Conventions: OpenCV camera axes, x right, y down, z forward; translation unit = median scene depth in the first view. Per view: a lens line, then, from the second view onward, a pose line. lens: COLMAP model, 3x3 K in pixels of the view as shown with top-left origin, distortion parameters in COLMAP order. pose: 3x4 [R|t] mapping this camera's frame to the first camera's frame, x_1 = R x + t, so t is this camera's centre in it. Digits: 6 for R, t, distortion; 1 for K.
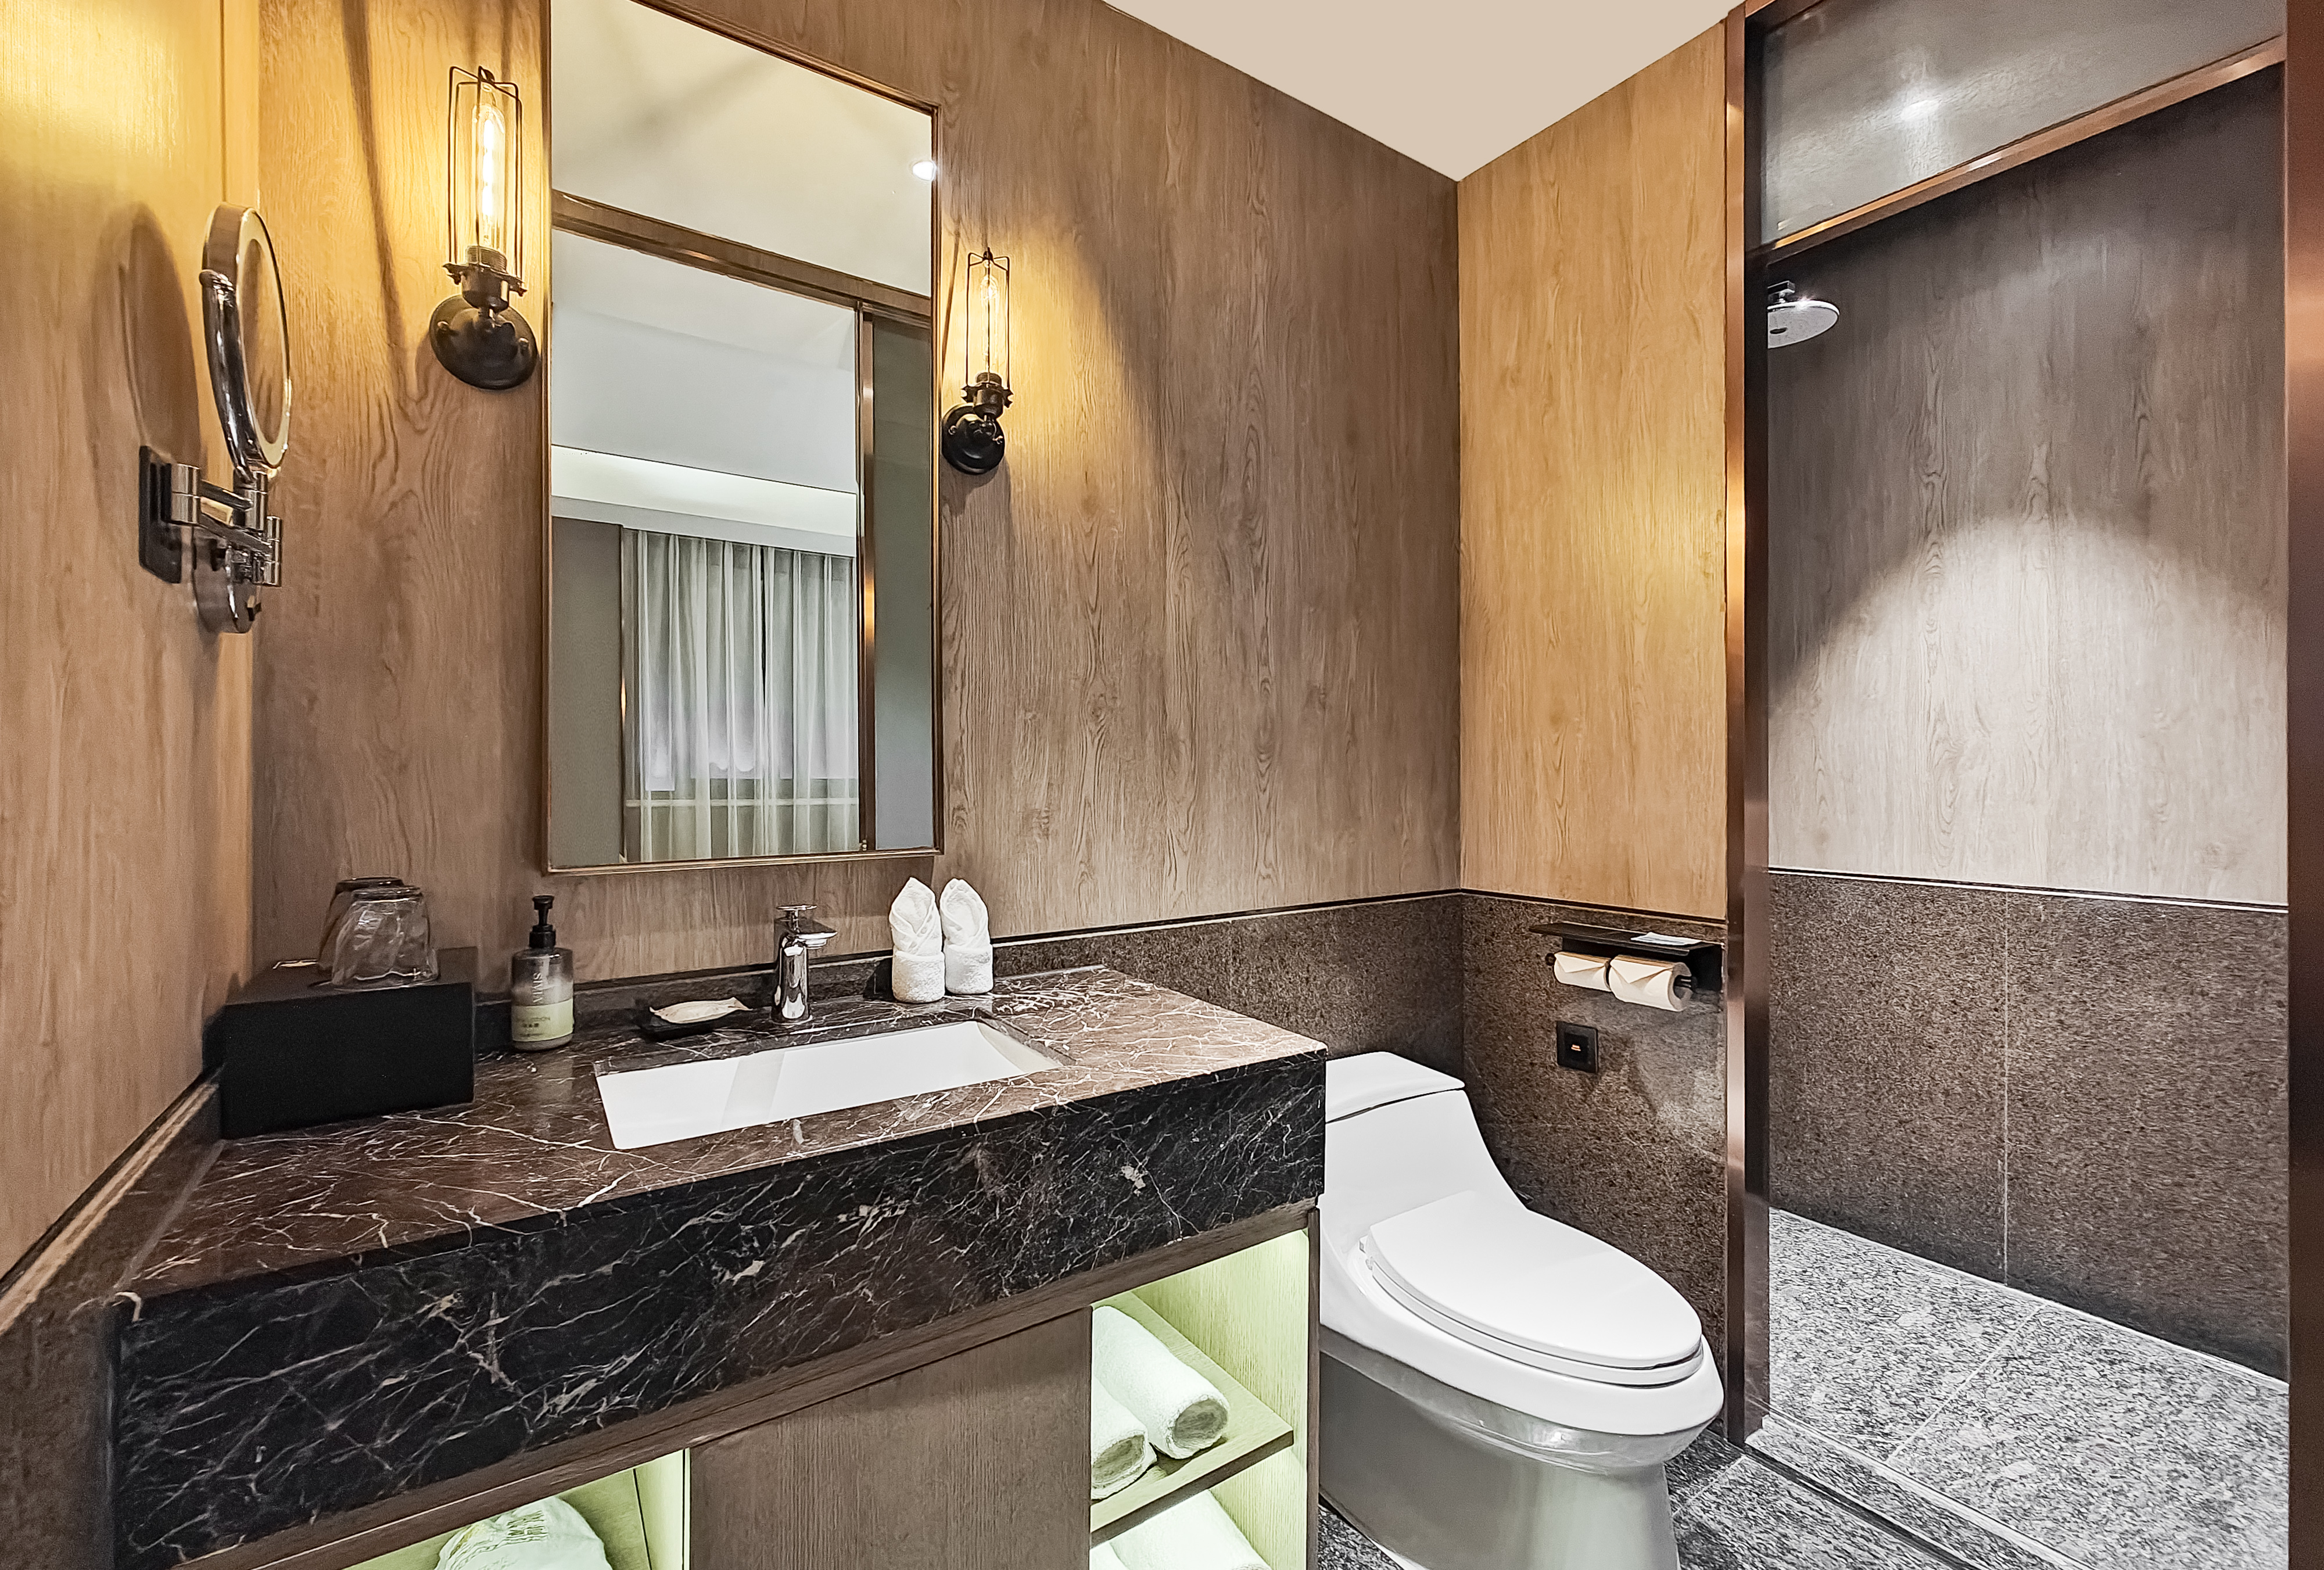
lens RADIAL K [[1012.0, 0, 1172.7], [0, 1012.0, 787.4], [0, 0, 1]] dist [-0.001030, 0.000046]
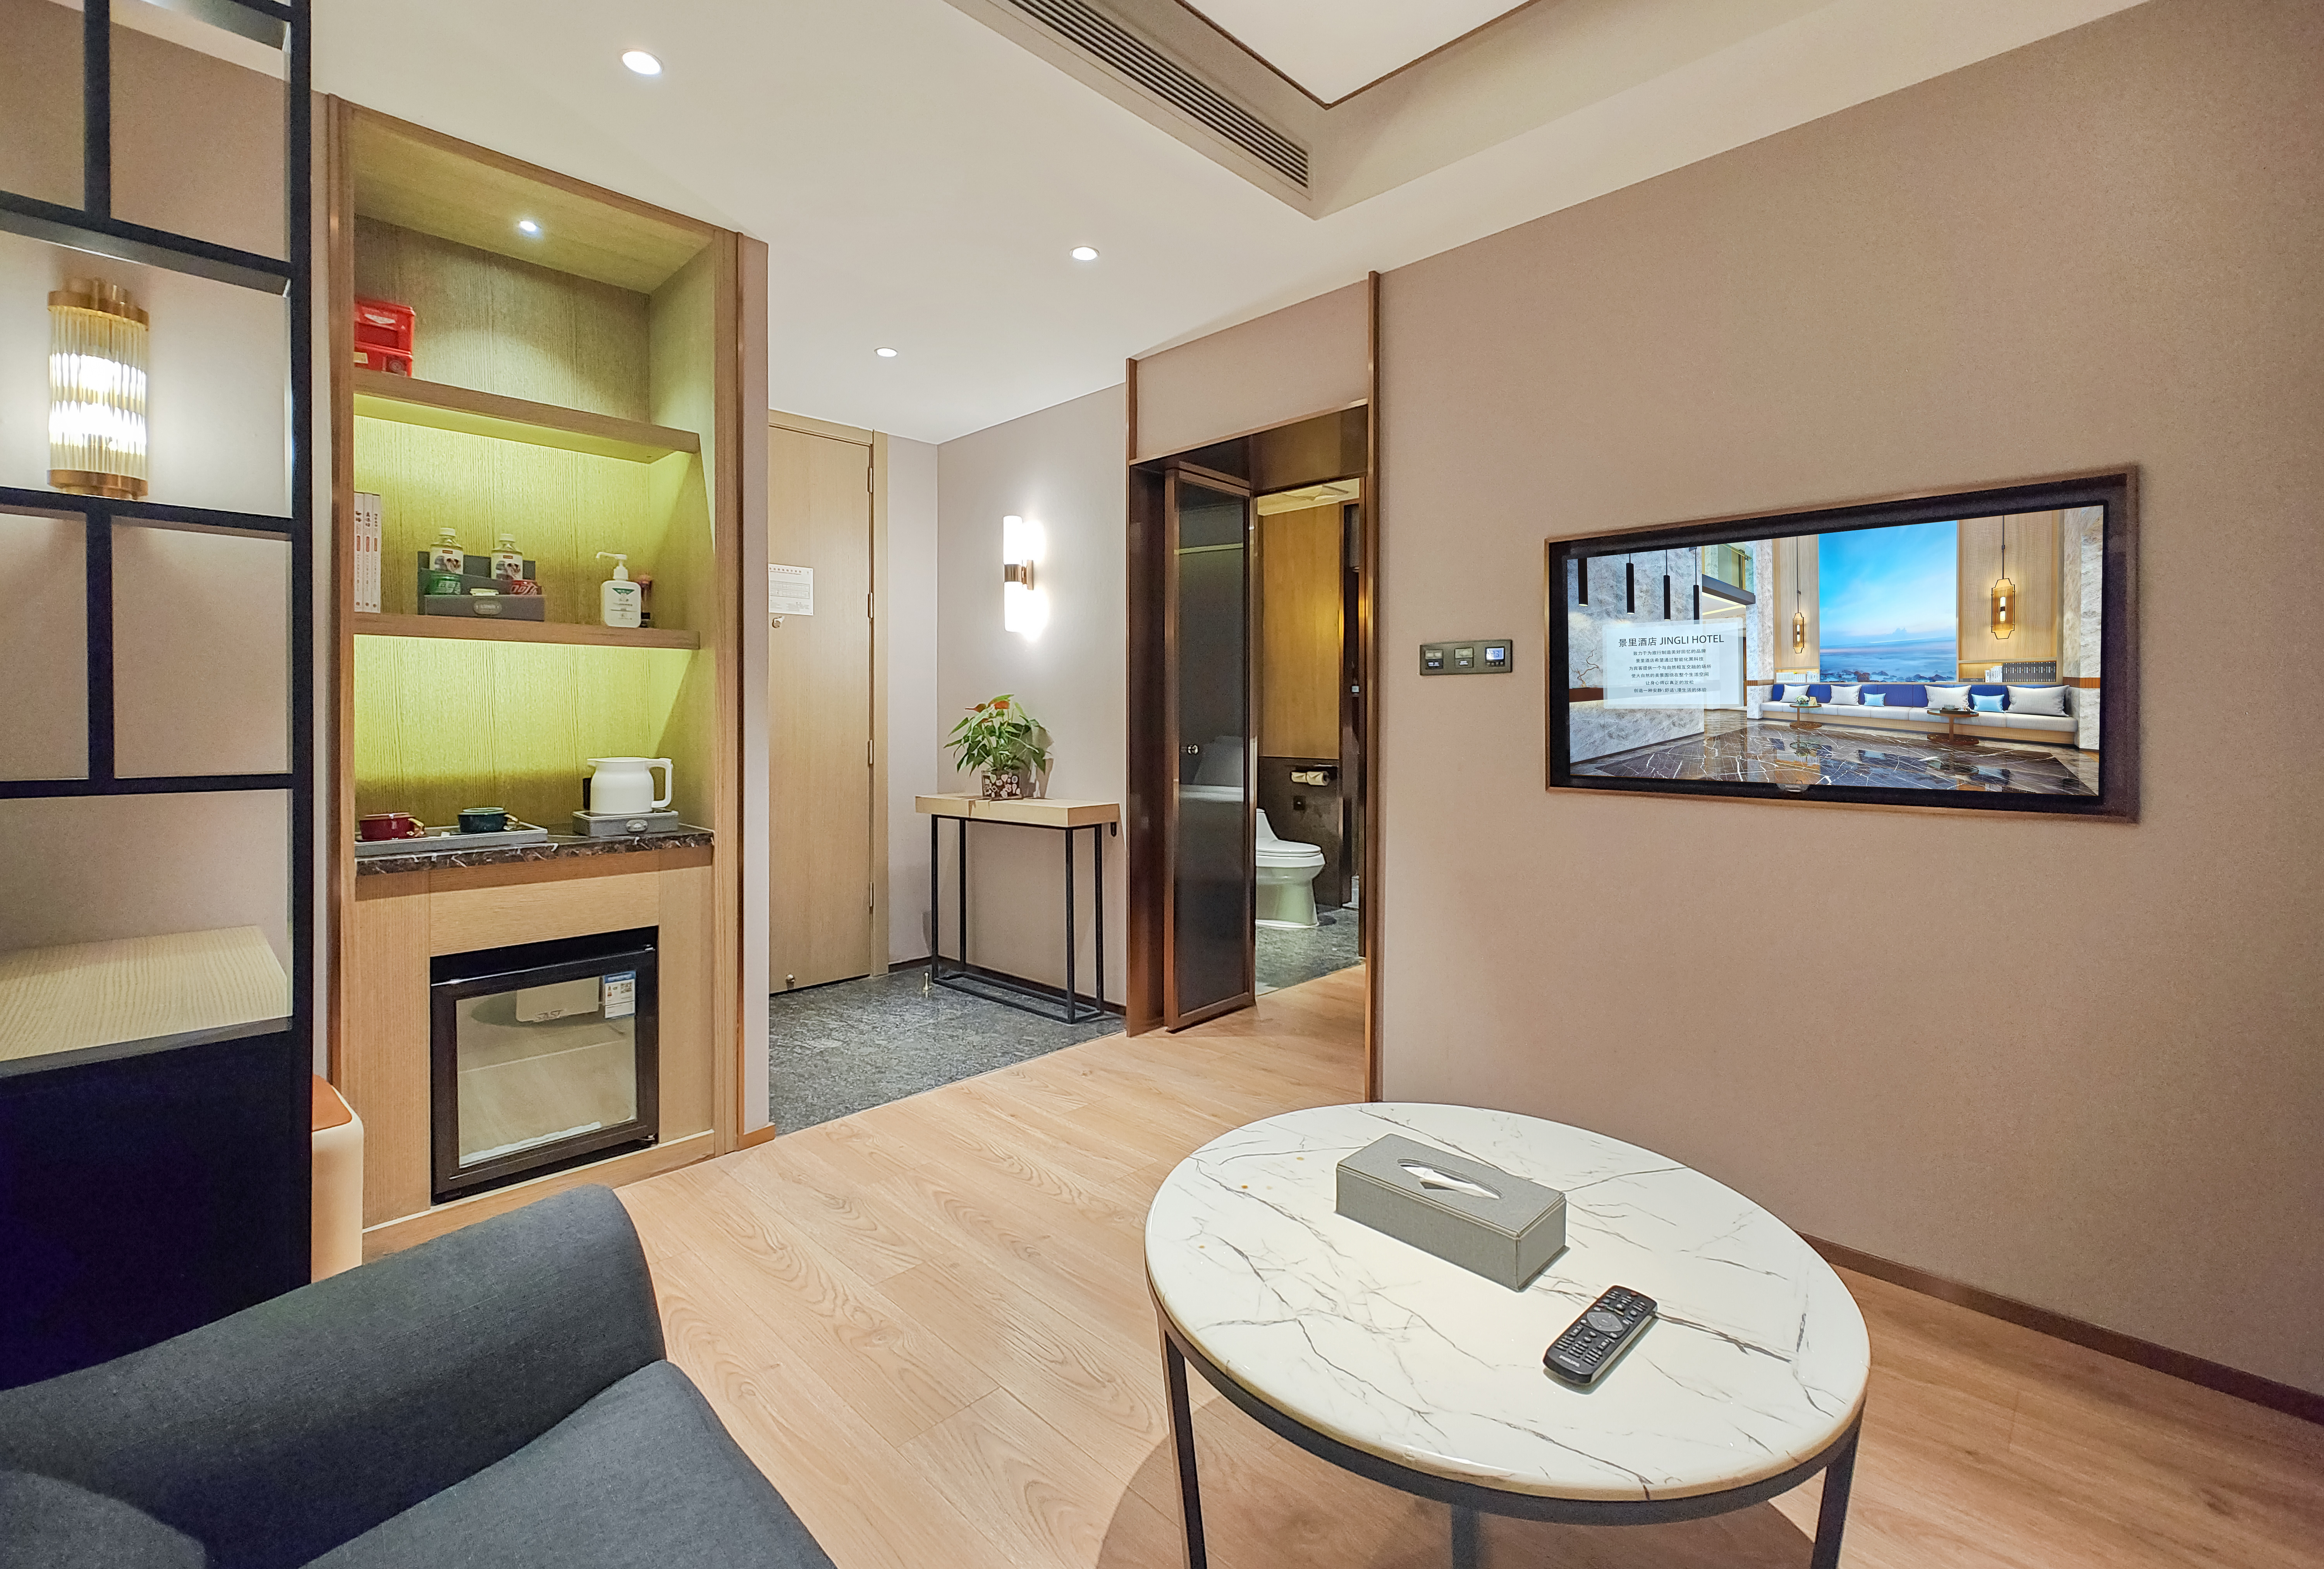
lens RADIAL K [[1011.8, 0, 1166.7], [0, 1011.8, 721.6], [0, 0, 1]] dist [-0.001030, 0.000046]
pose [[0.983128, 0.003477, 0.182887, -0.607868], [-0.003516, 0.999994, -0.000111, 0.001552], [-0.182887, -0.000534, 0.983134, -2.102977]]
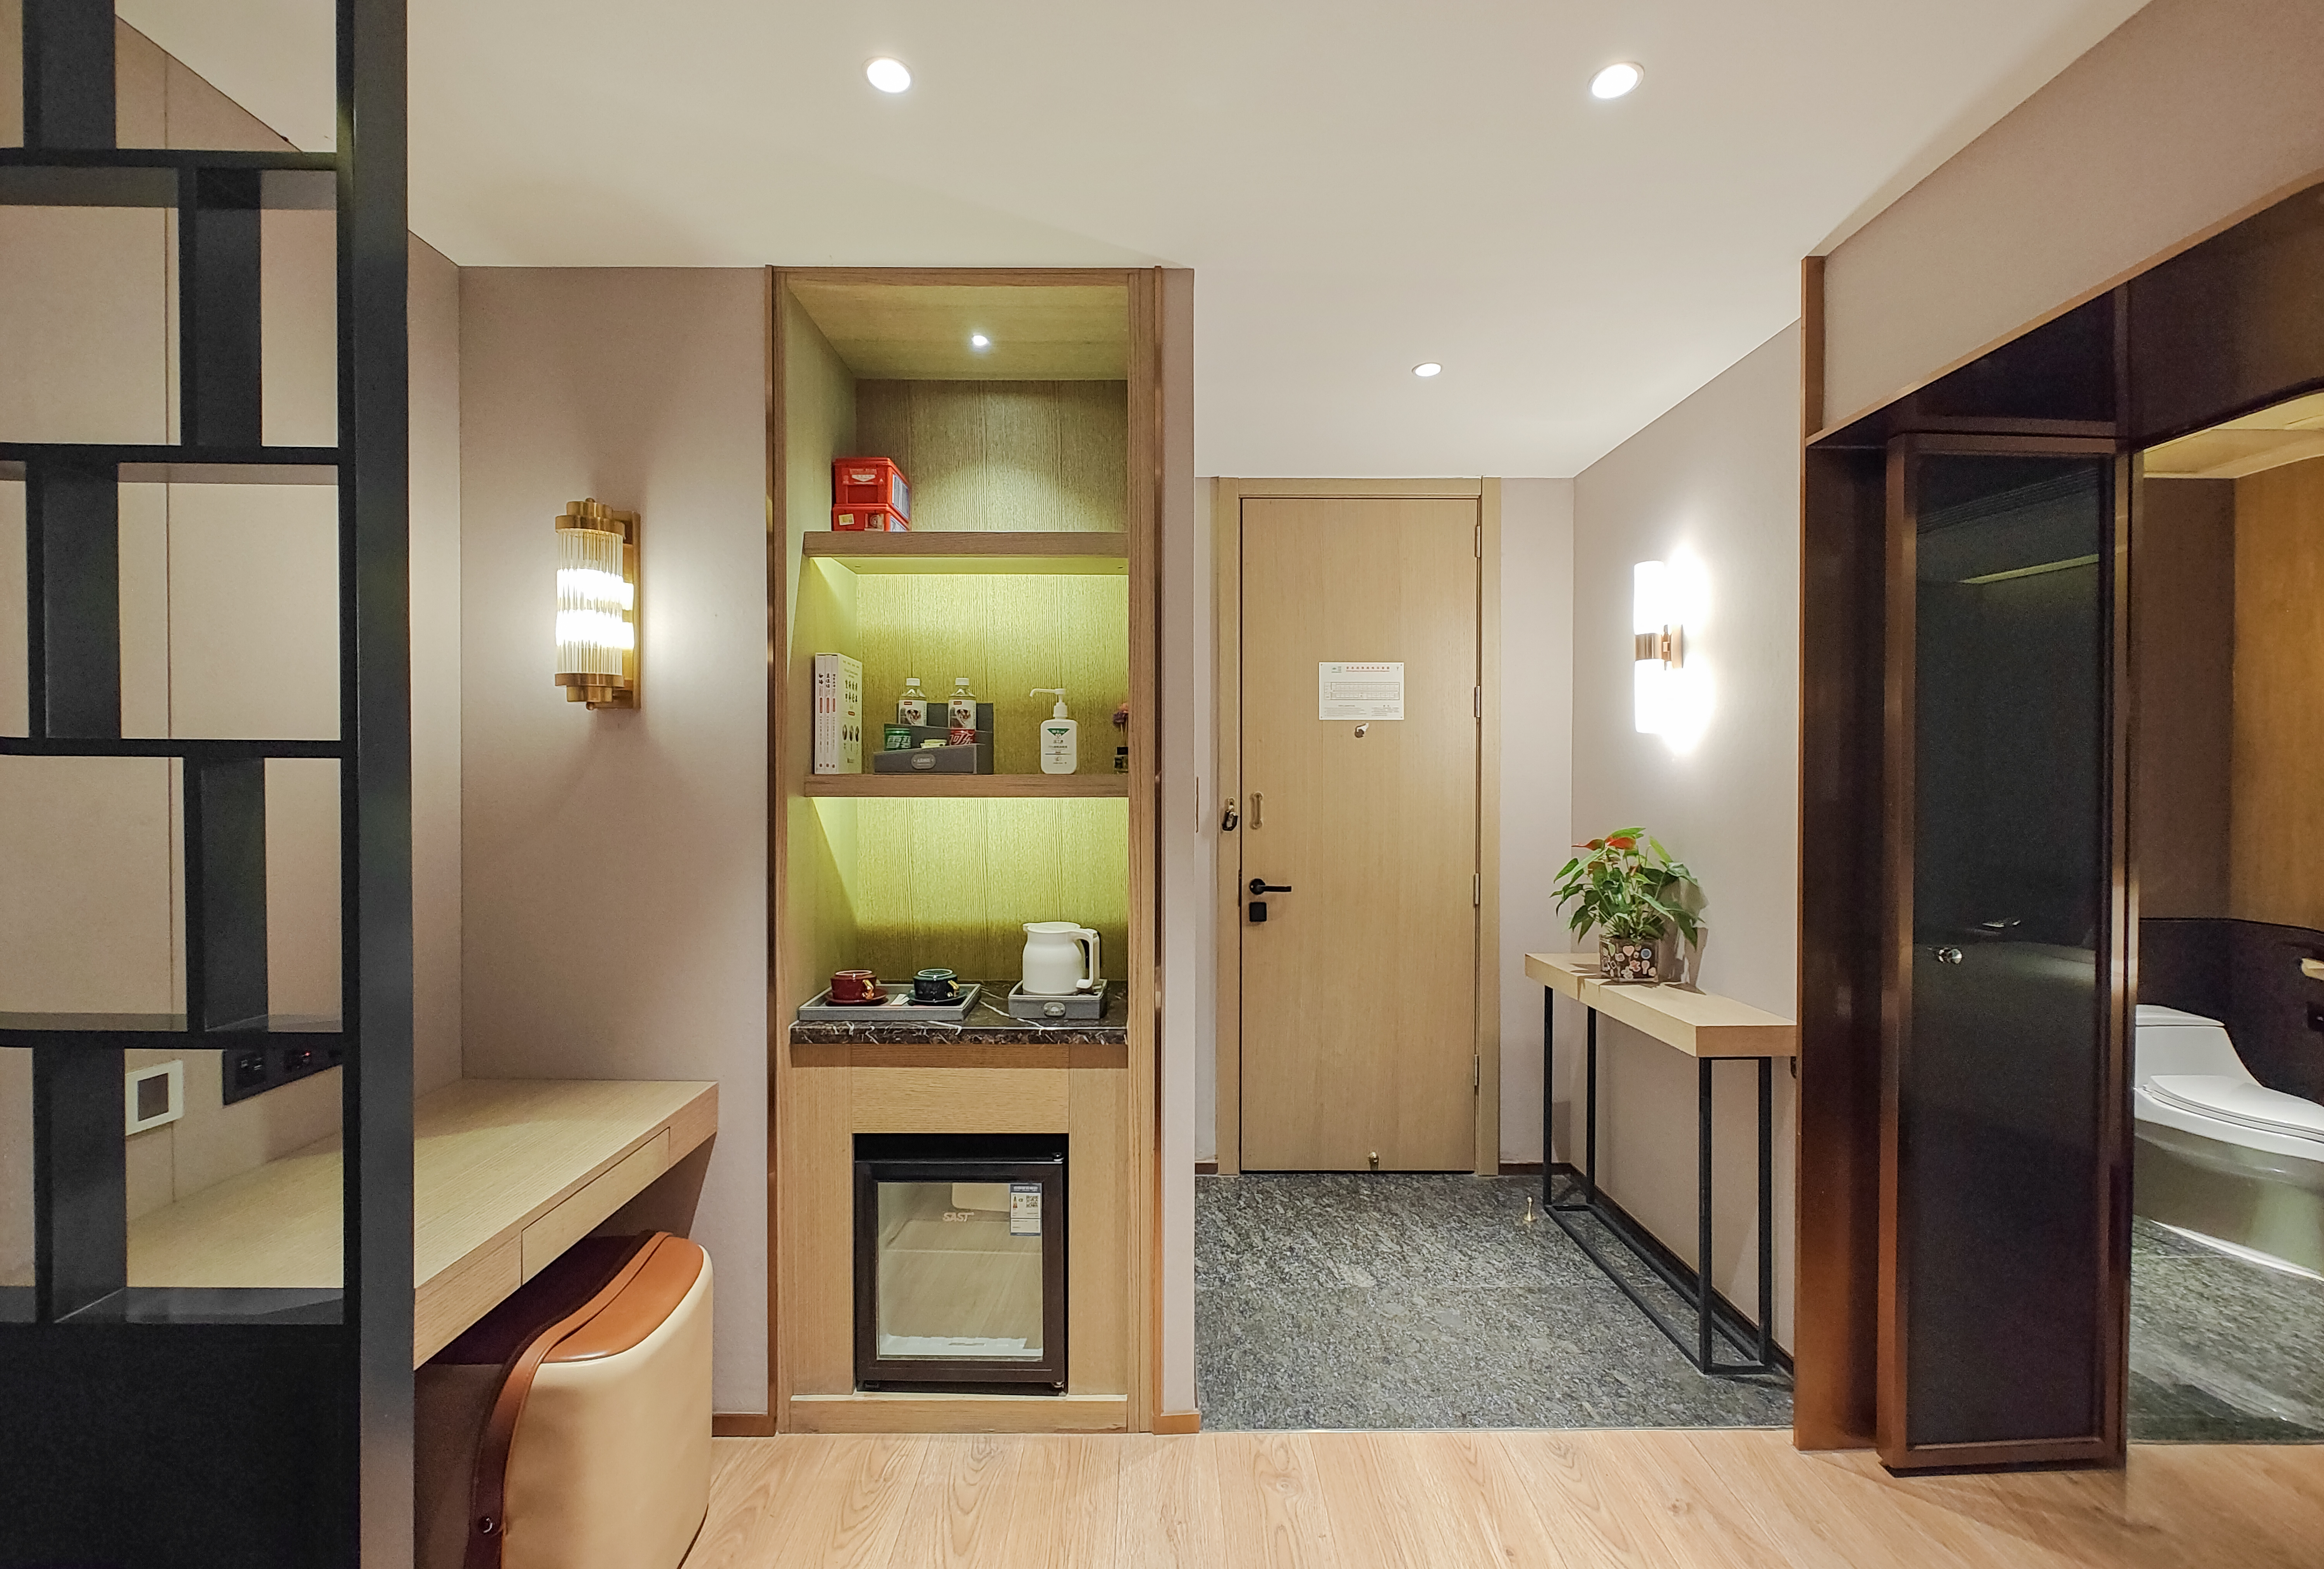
lens RADIAL K [[1011.8, 0, 1164.3], [0, 1011.8, 797.6], [0, 0, 1]] dist [-0.001030, 0.000046]
pose [[0.834516, 0.007878, -0.550928, -0.284389], [-0.000877, 0.999916, 0.012969, -0.126865], [0.550983, -0.010340, 0.834452, -1.461579]]
